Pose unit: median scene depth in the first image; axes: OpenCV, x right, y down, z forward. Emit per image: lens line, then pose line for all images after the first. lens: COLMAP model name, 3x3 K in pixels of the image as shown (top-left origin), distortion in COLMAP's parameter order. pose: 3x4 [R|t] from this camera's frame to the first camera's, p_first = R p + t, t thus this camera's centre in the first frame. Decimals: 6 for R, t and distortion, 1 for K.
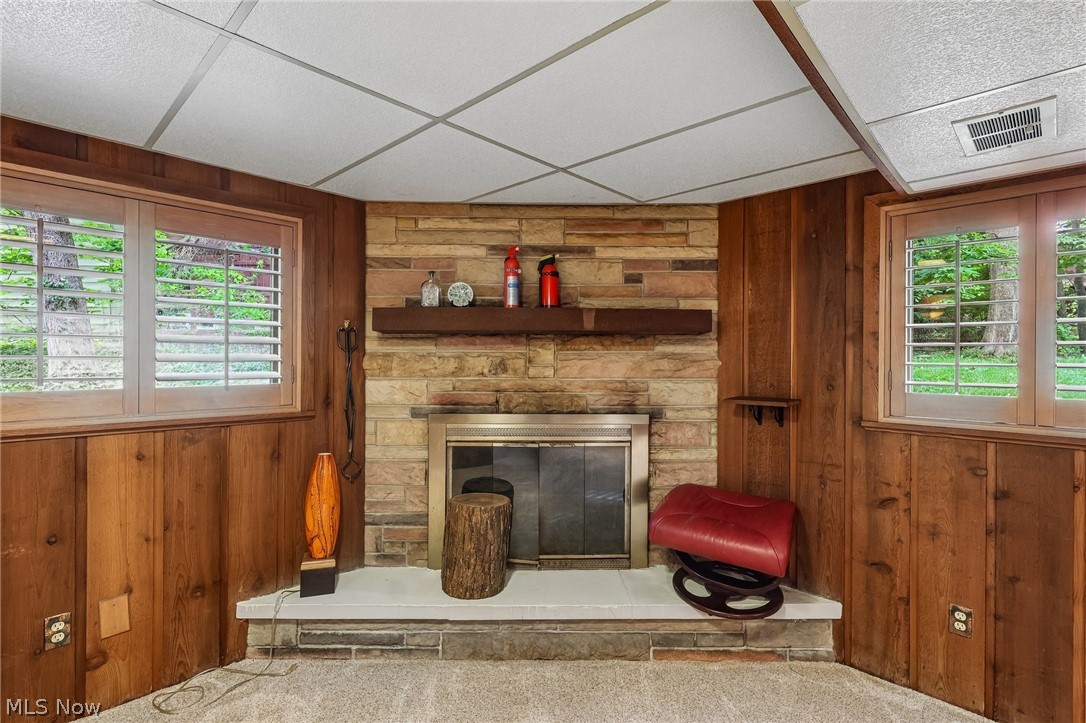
lens RADIAL K [[512.2, 0, 544.4], [0, 512.2, 359.0], [0, 0, 1]] dist [0.001239, 0.000358]
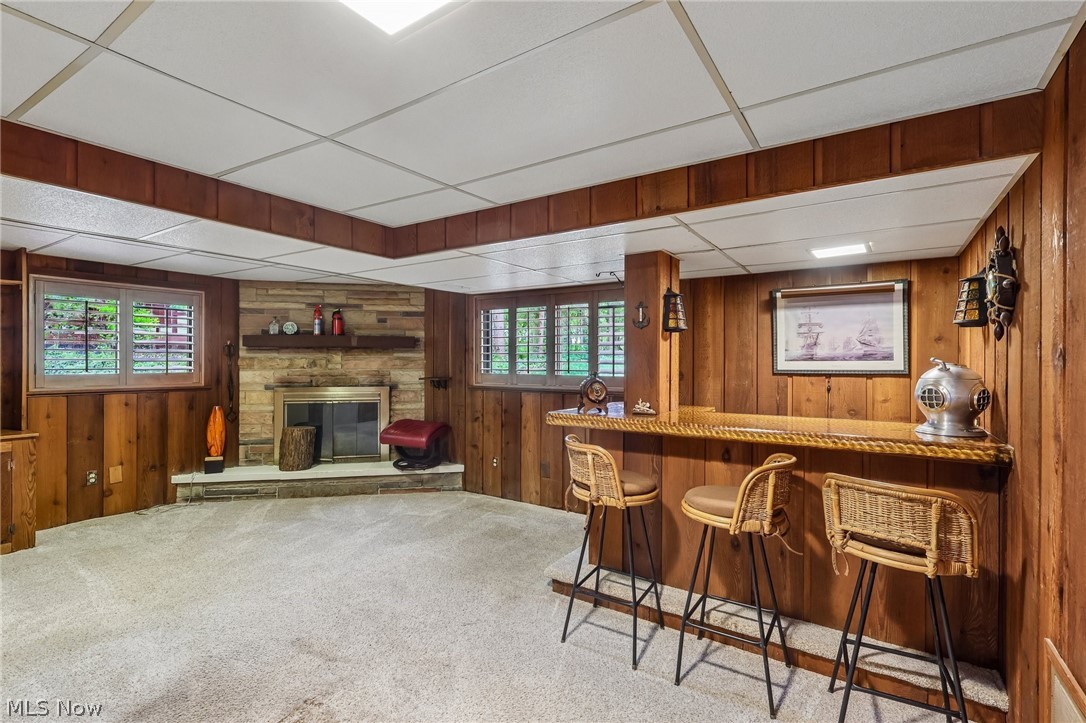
lens RADIAL K [[504.9, 0, 543.4], [0, 504.9, 360.0], [0, 0, 1]] dist [-0.000113, 0.000508]
pose [[0.982198, -0.003201, 0.187821, 0.489737], [0.003392, 0.999994, -0.000697, 0.005406], [-0.187818, 0.001322, 0.982203, -1.267620]]
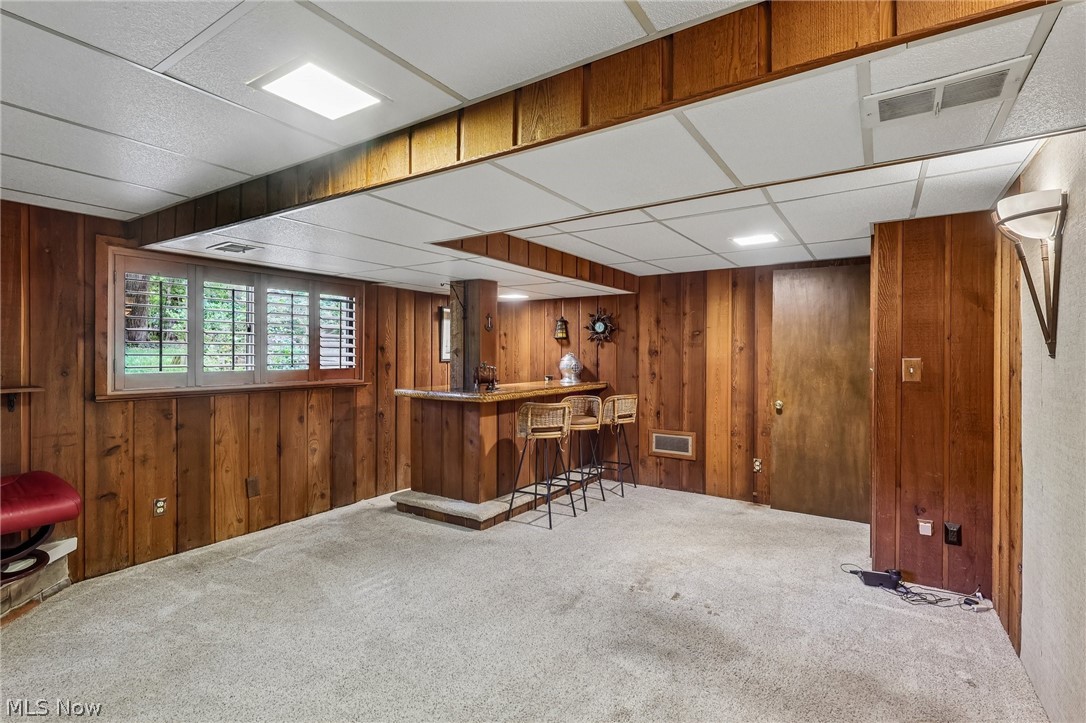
lens RADIAL K [[504.9, 0, 543.4], [0, 504.9, 360.0], [0, 0, 1]] dist [-0.000113, 0.000508]
pose [[-0.183994, -0.019958, 0.982725, -0.879008], [-0.002460, 0.999800, 0.019845, -0.006372], [-0.982924, 0.001233, -0.184006, 0.058393]]
